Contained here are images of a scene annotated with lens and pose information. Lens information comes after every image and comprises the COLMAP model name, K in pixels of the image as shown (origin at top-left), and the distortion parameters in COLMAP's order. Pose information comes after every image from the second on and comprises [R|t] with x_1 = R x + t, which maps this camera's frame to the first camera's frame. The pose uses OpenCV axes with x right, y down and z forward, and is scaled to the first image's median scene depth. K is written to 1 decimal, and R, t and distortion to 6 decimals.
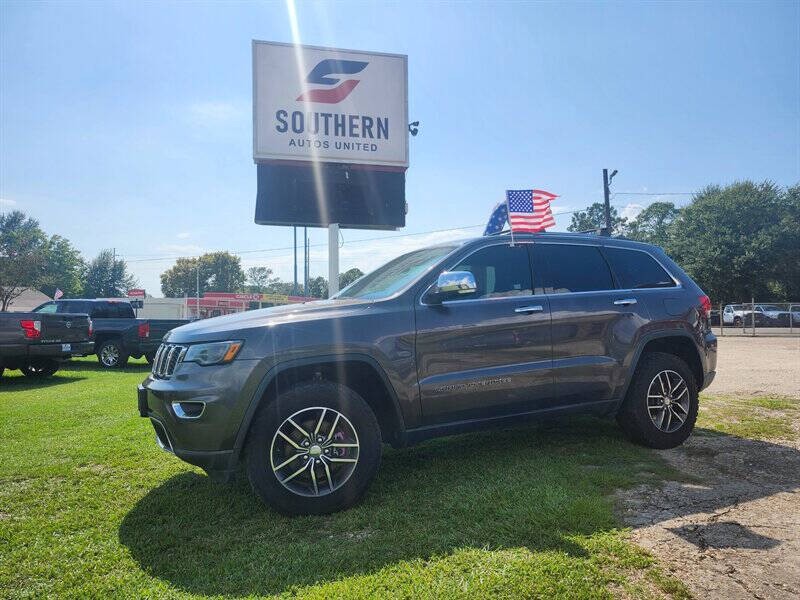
lens RADIAL K [[545.9, 0, 411.7], [0, 545.9, 301.2], [0, 0, 1]] dist [0.072028, -0.080328]
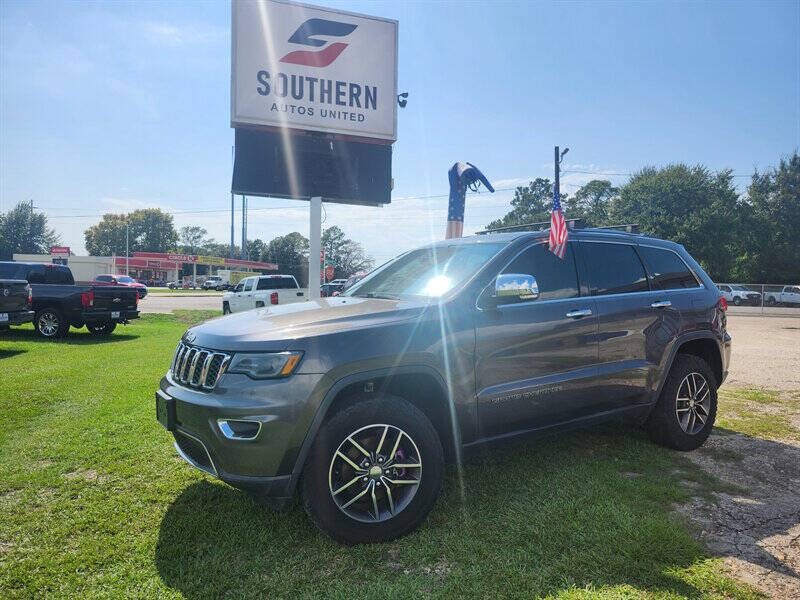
lens RADIAL K [[545.7, 0, 411.2], [0, 545.7, 295.1], [0, 0, 1]] dist [0.067747, -0.072505]
pose [[0.993662, 0.026780, 0.109174, -0.140431], [-0.032083, 0.998374, 0.047111, -0.040603], [-0.107735, -0.050315, 0.992906, 0.065921]]
